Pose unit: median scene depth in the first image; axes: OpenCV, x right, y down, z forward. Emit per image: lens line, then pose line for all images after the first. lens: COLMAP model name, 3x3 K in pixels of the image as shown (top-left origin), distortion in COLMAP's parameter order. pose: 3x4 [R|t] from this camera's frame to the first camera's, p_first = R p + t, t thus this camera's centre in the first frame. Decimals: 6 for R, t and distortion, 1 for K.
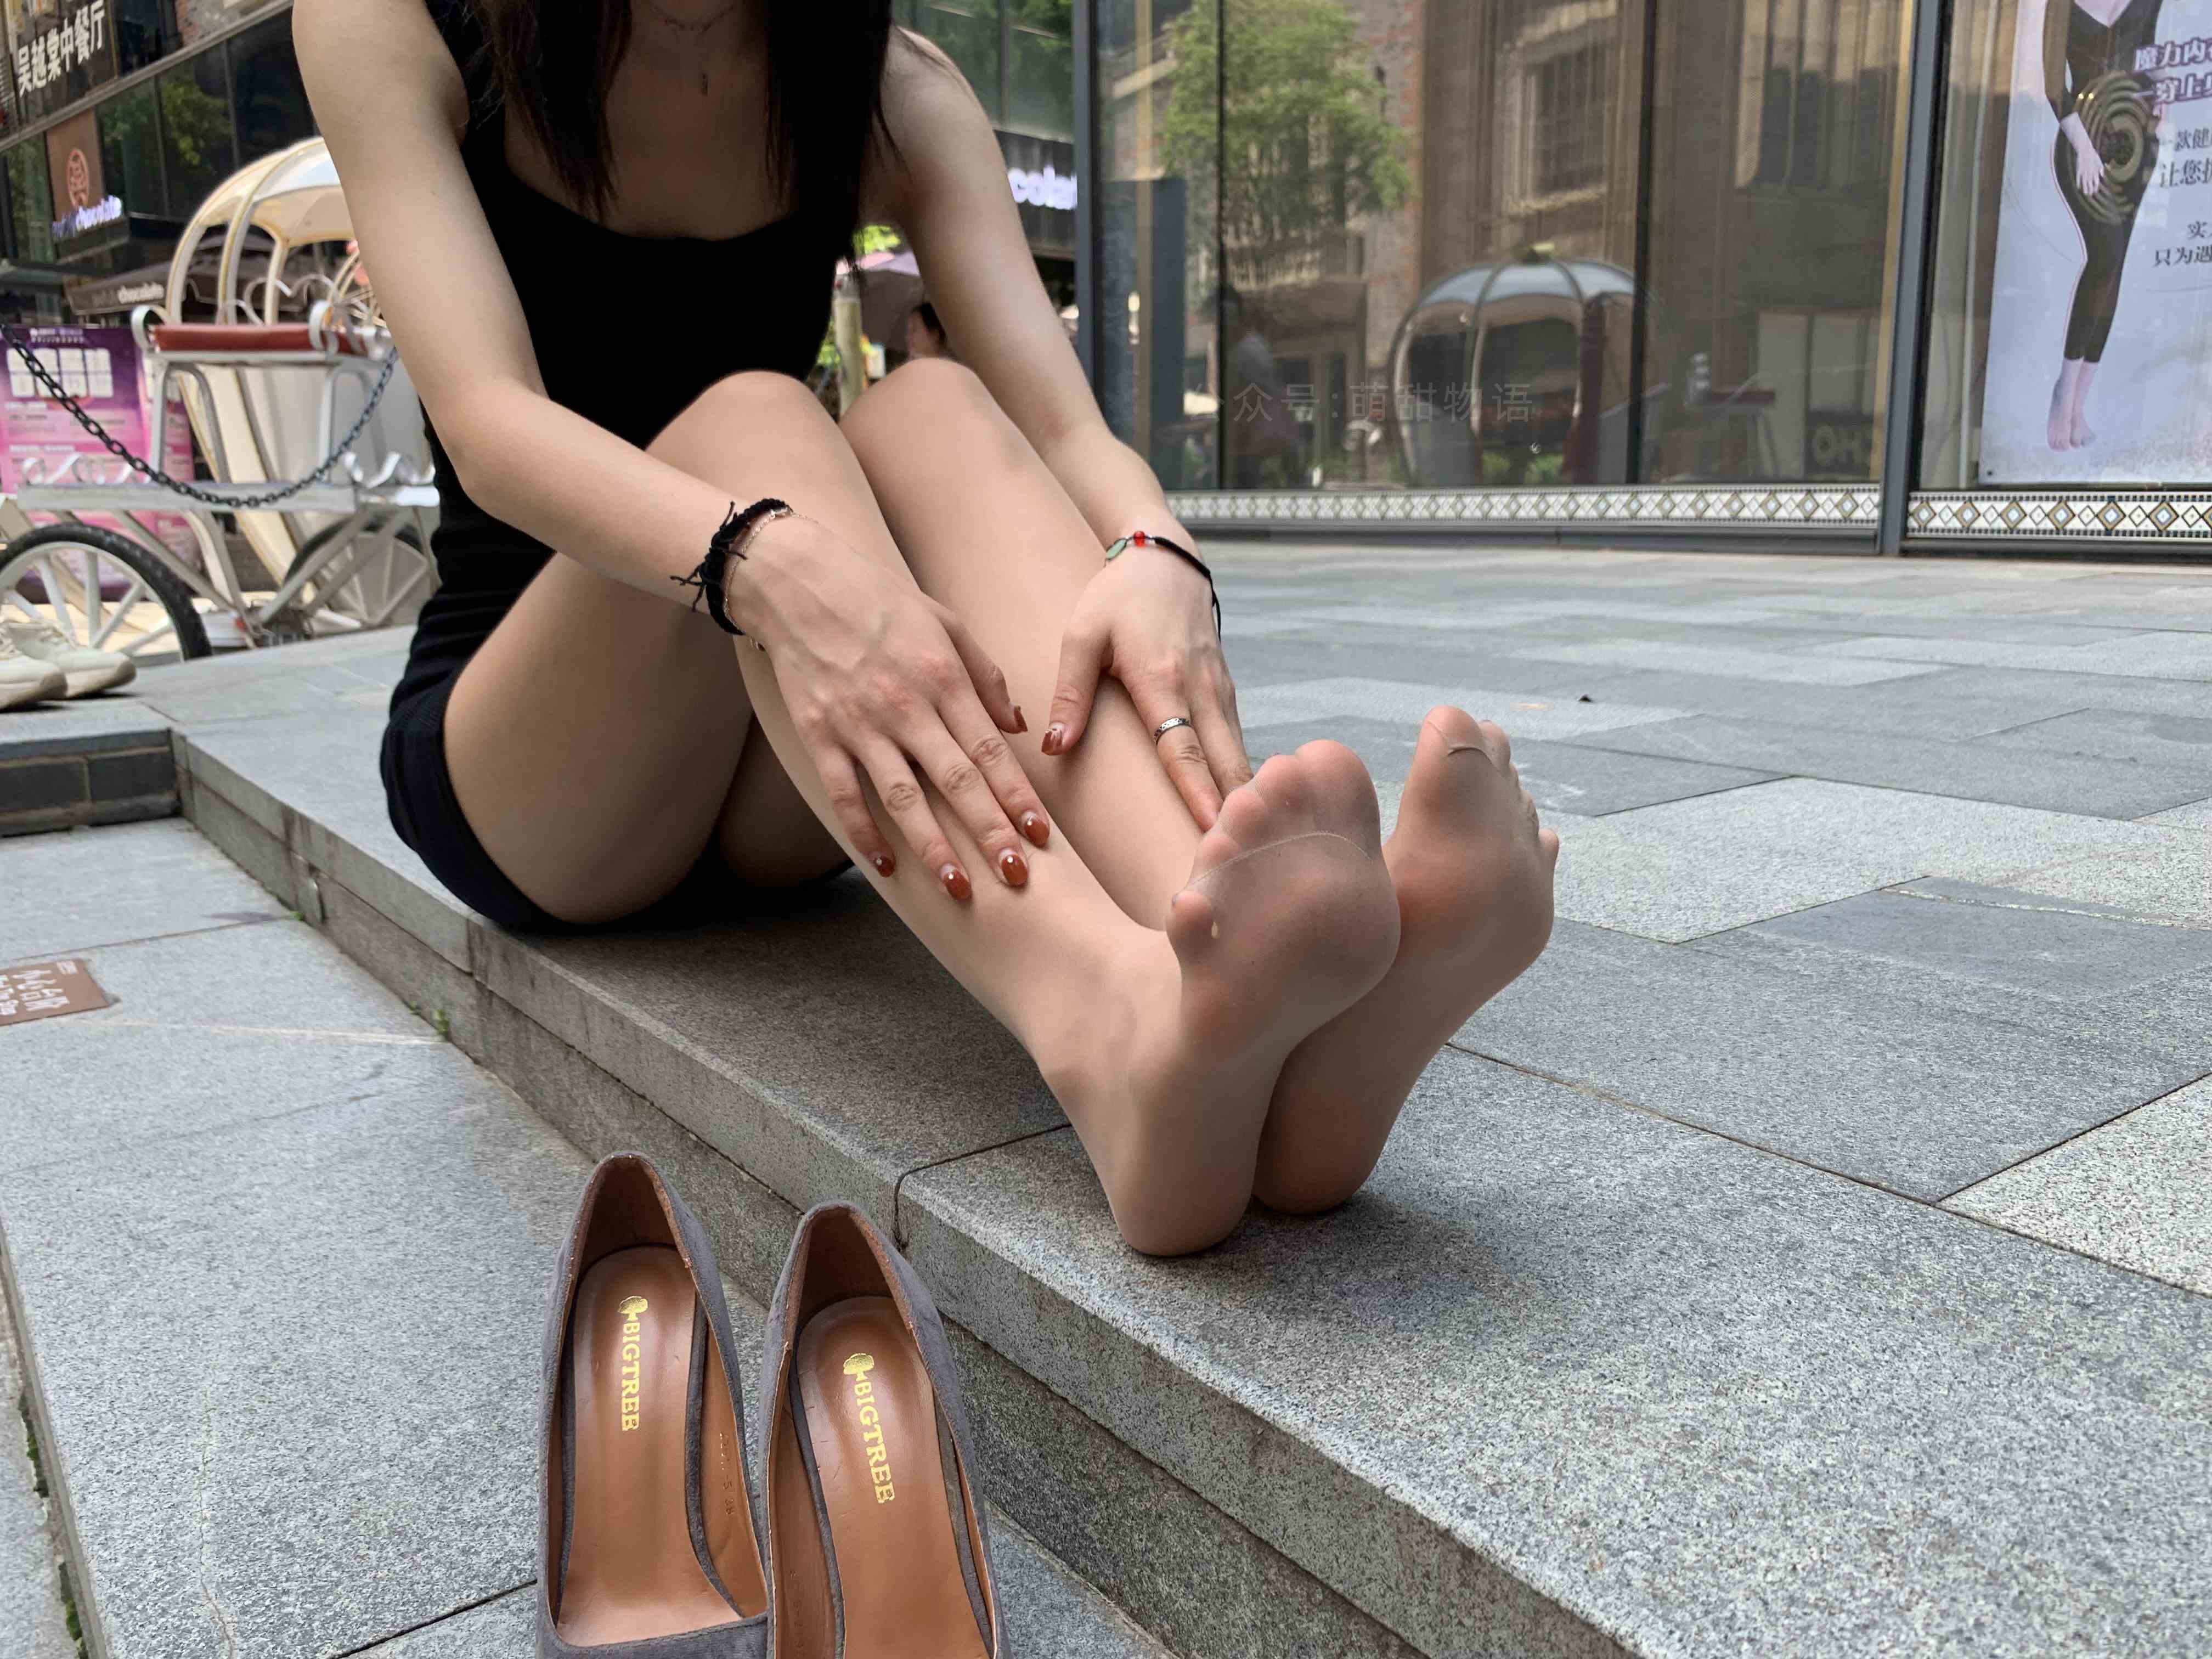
lens RADIAL K [[1719.6, 0, 1088.5], [0, 1719.6, 772.6], [0, 0, 1]] dist [-0.003356, 0.005183]
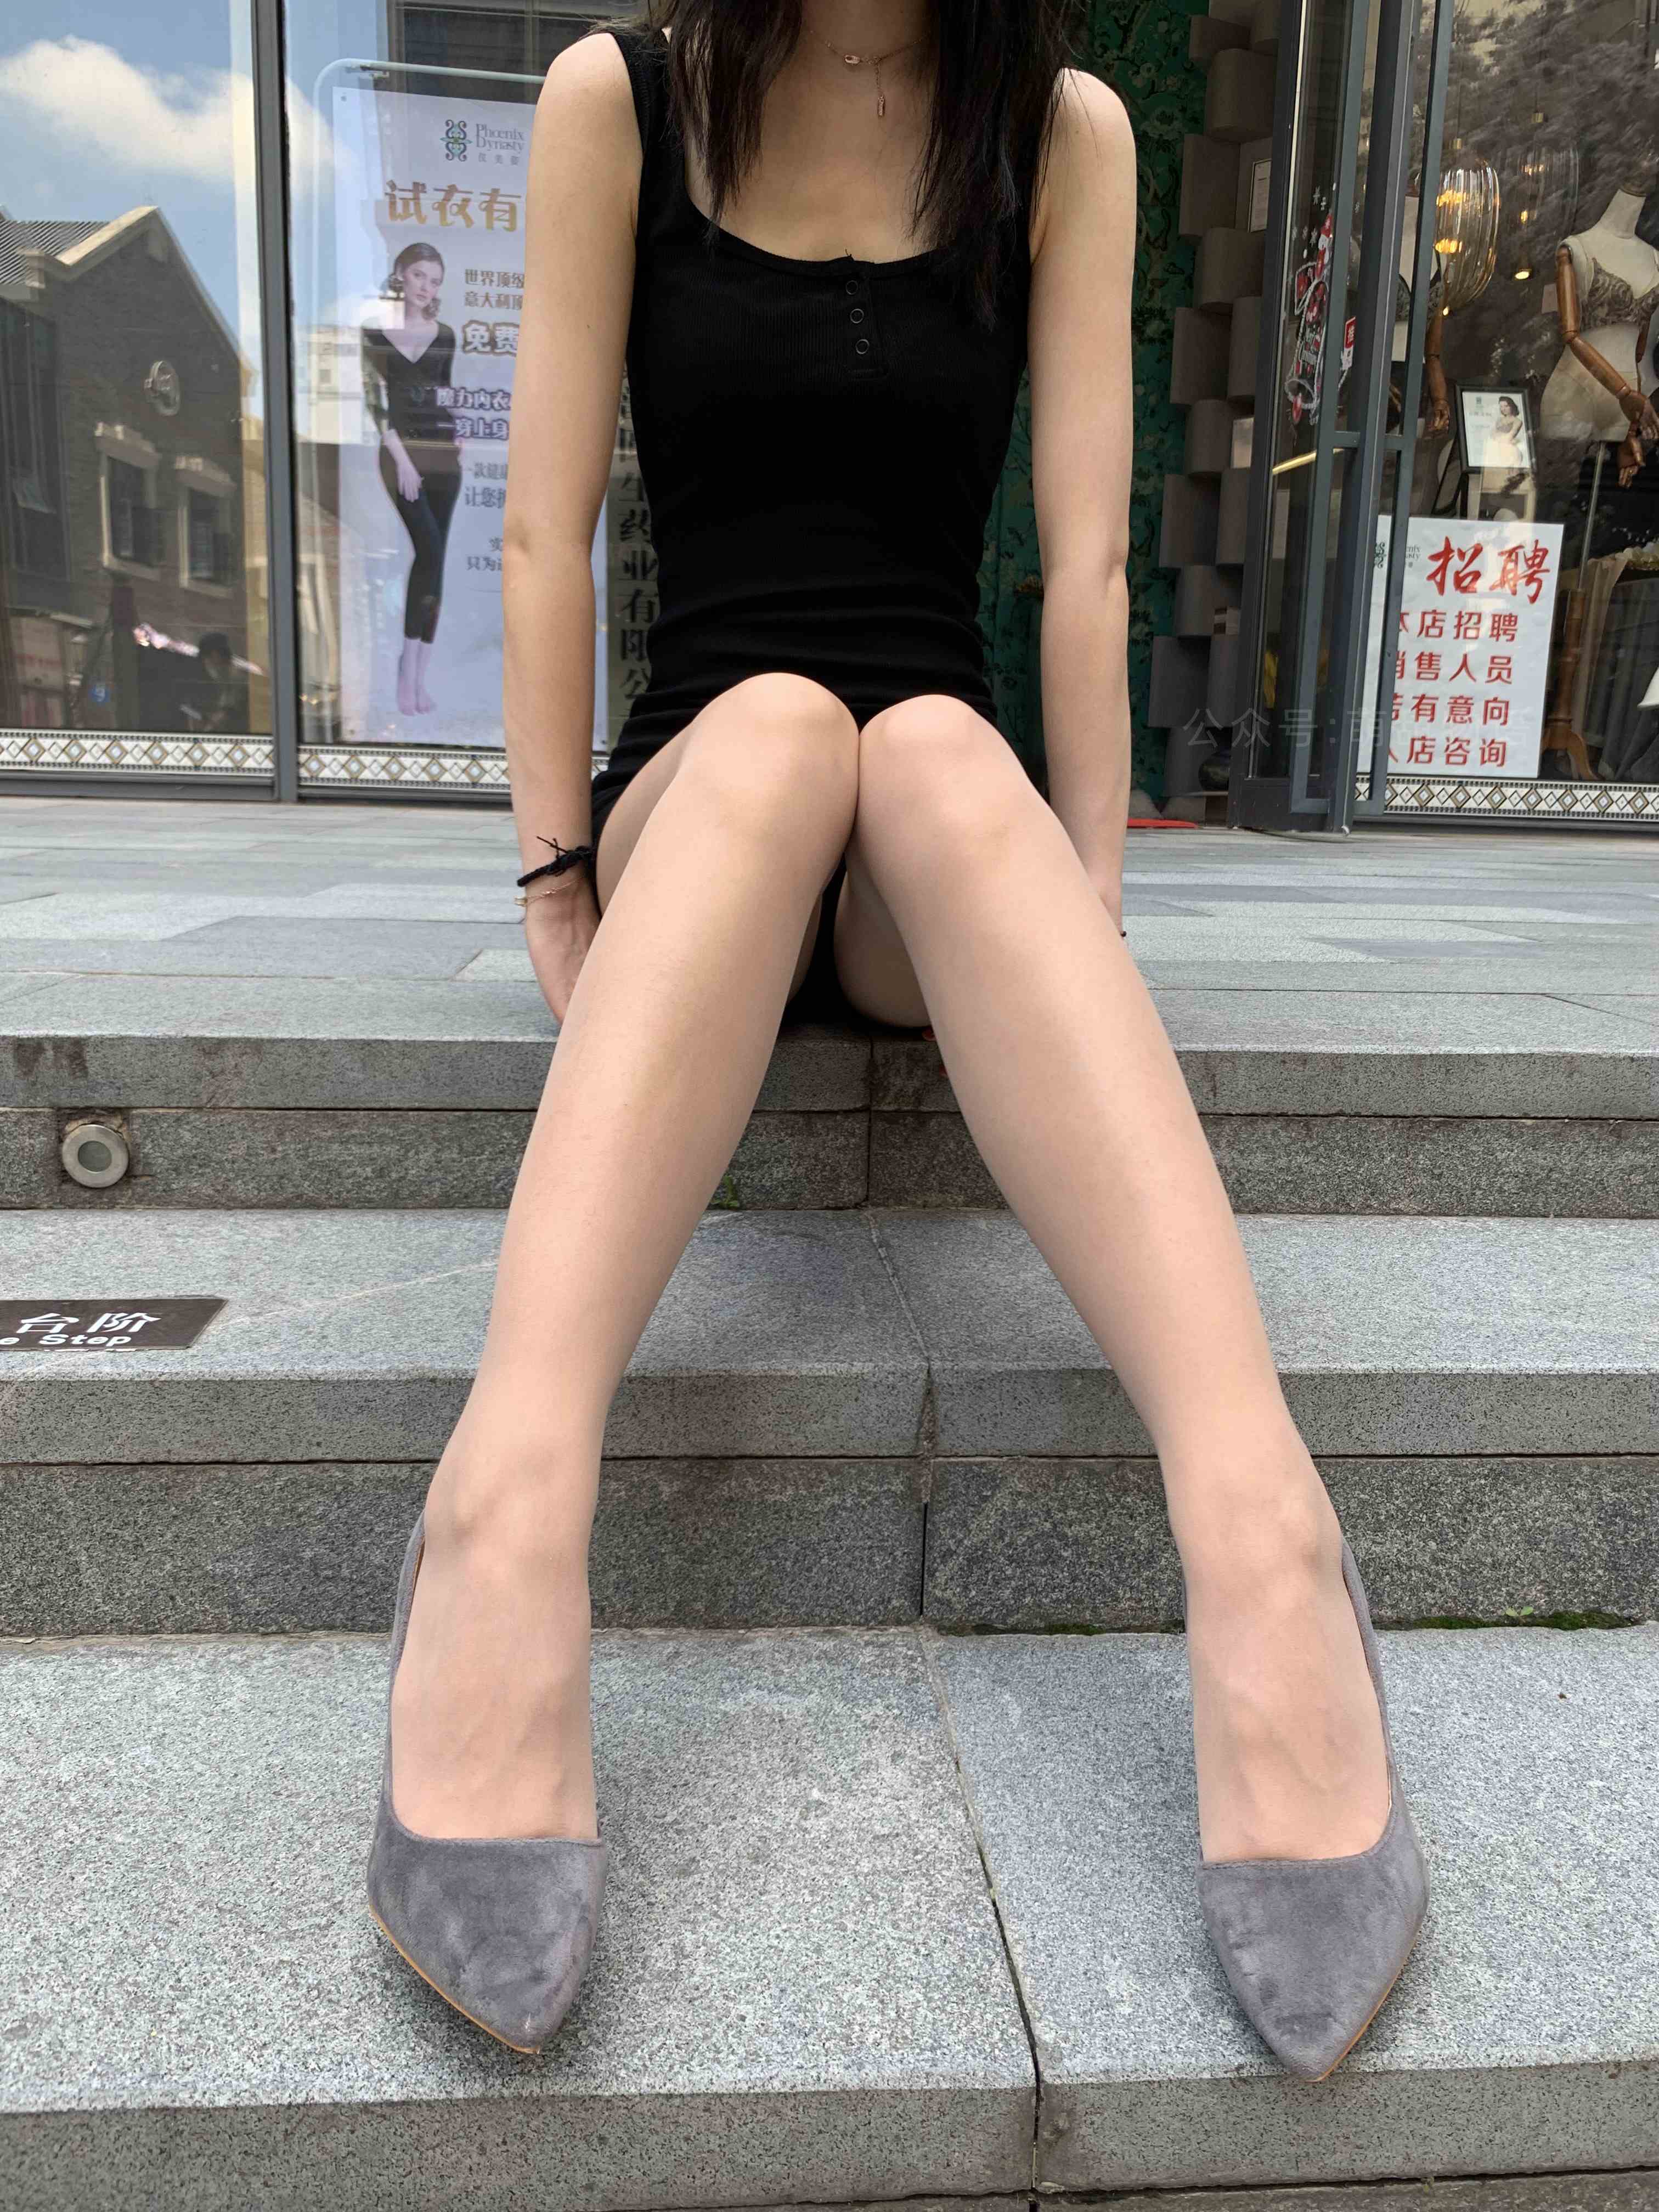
lens RADIAL K [[1694.8, 0, 801.5], [0, 1694.8, 1110.1], [0, 0, 1]] dist [-0.003963, -0.010336]
pose [[0.535224, -0.130749, 0.834530, -0.294039], [0.103824, 0.990640, 0.088620, 0.008362], [-0.838305, 0.039213, 0.543789, 0.135084]]
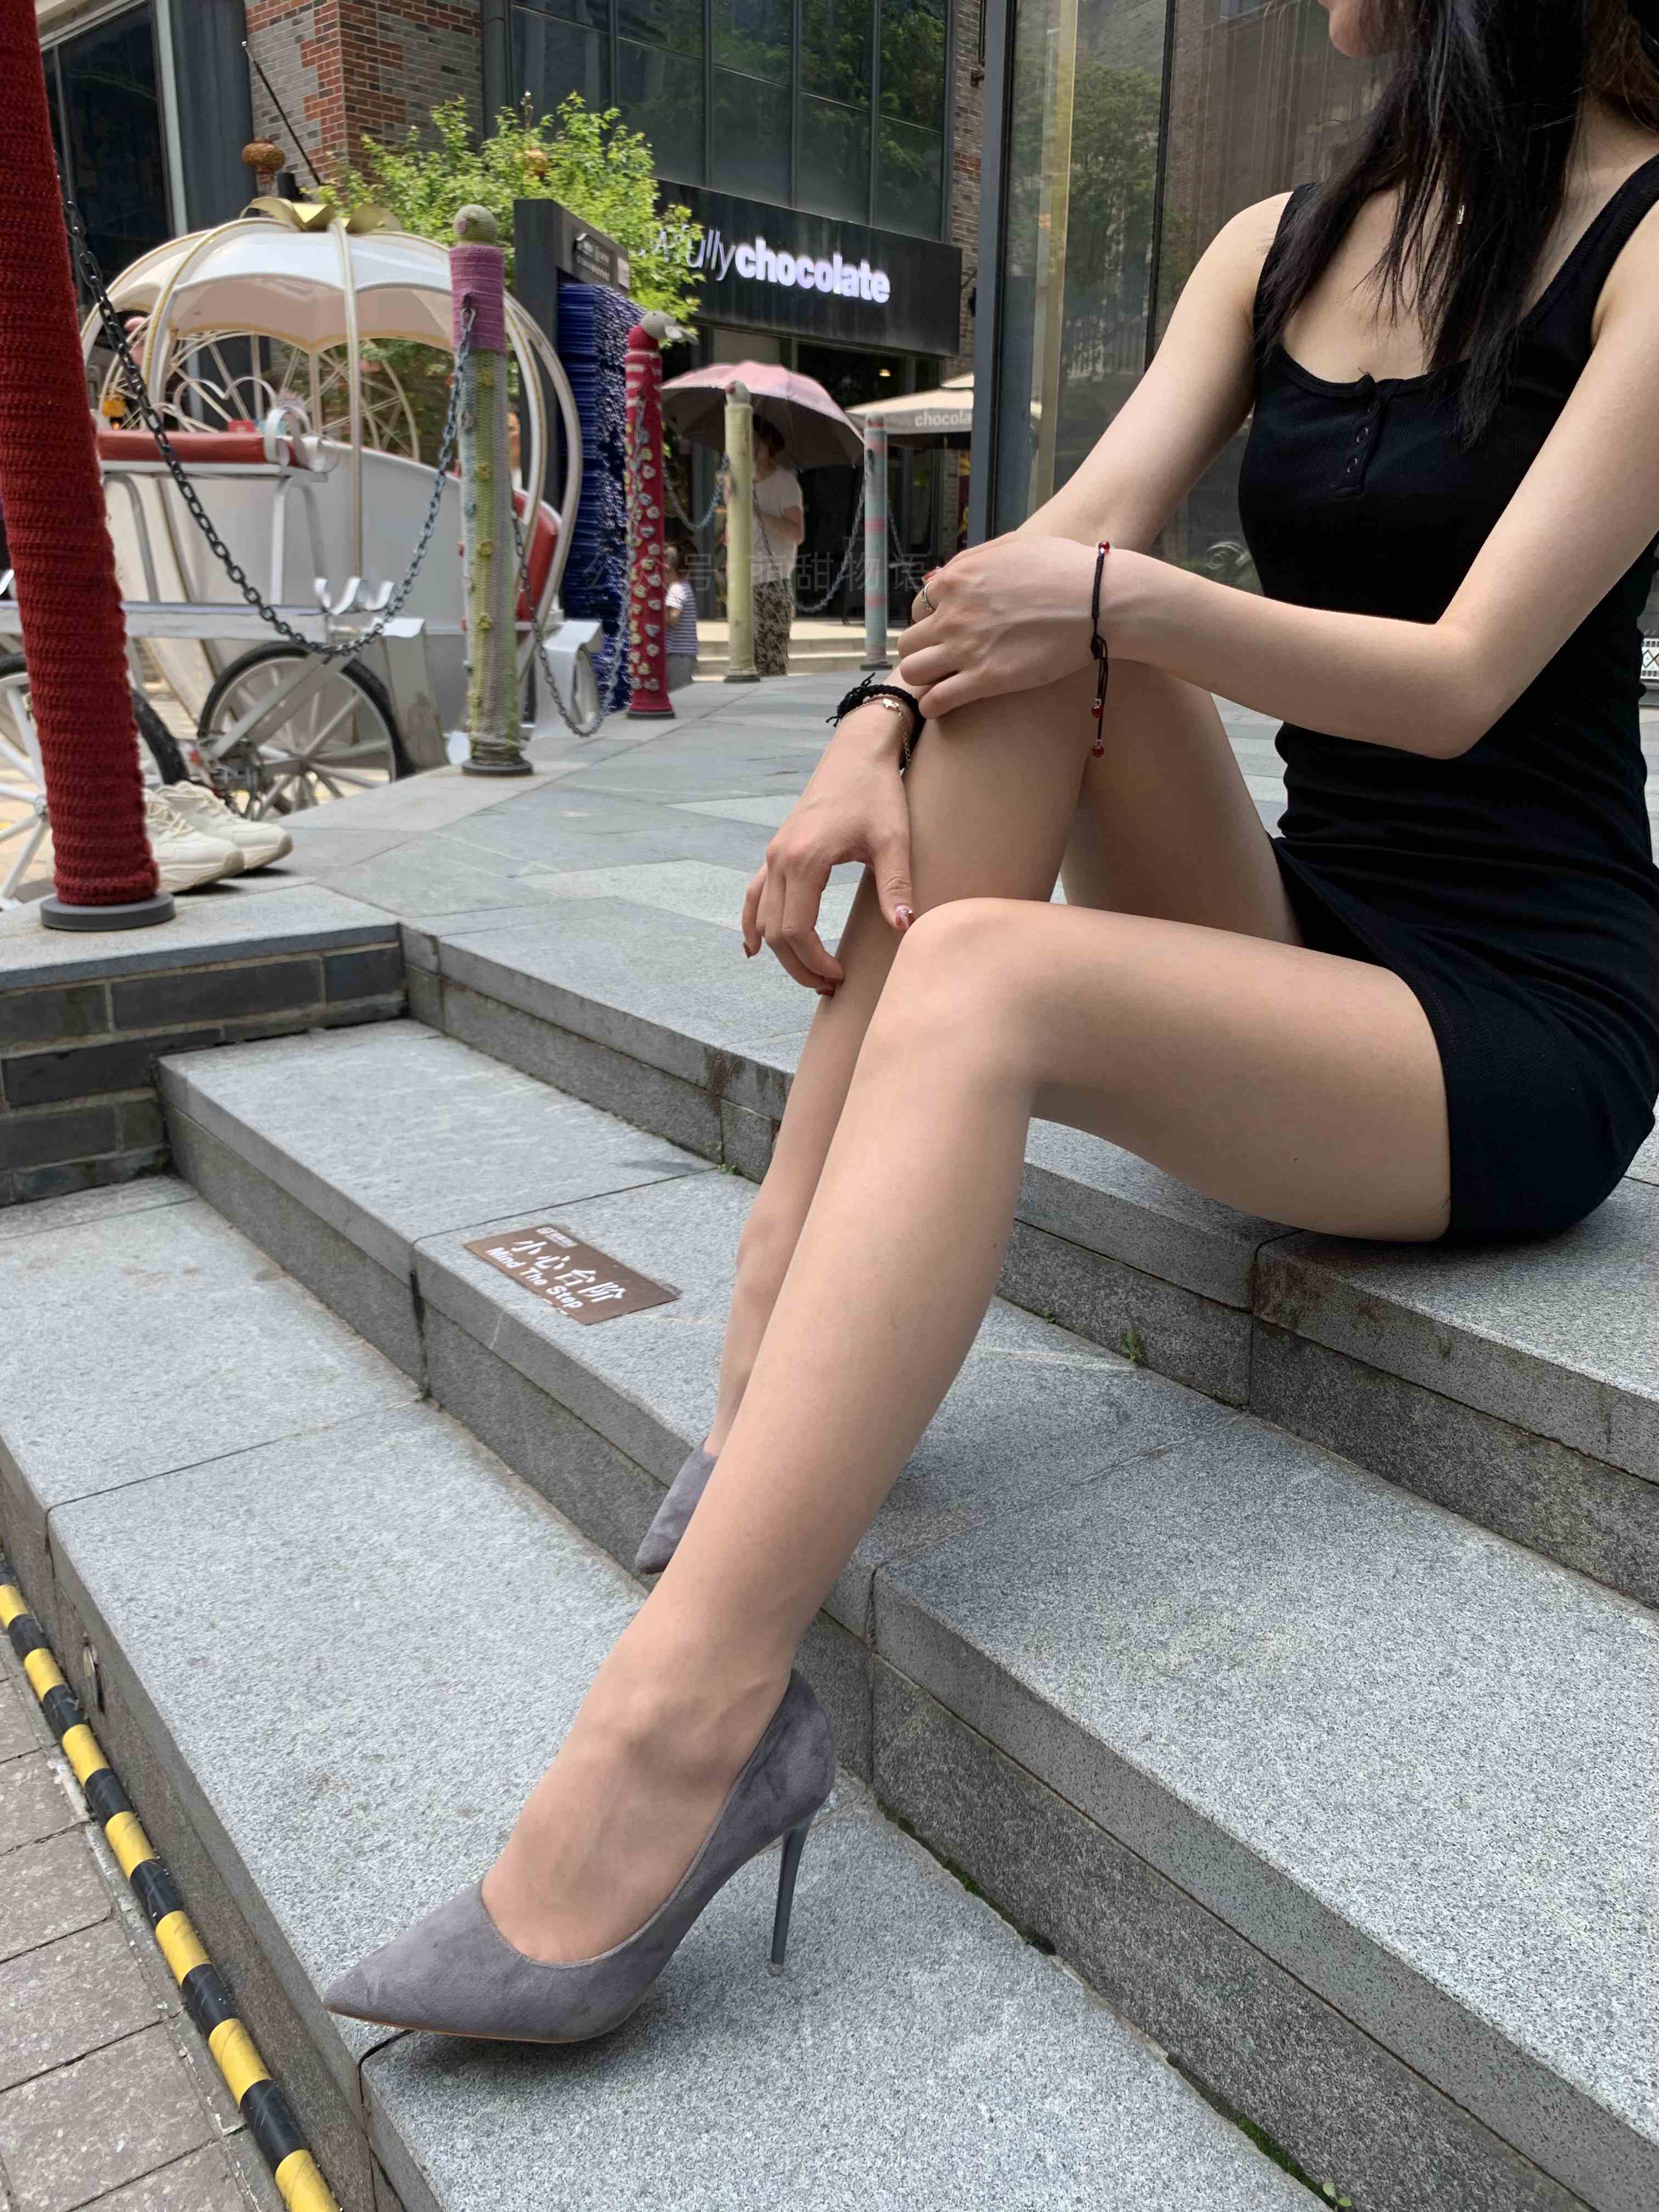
lens RADIAL K [[1694.8, 0, 801.5], [0, 1694.8, 1110.1], [0, 0, 1]] dist [-0.003963, -0.010336]
pose [[0.999737, 0.022046, 0.006326, -0.152605], [-0.022690, 0.990926, 0.132482, -0.024431], [-0.003348, -0.132591, 0.991165, 0.038803]]
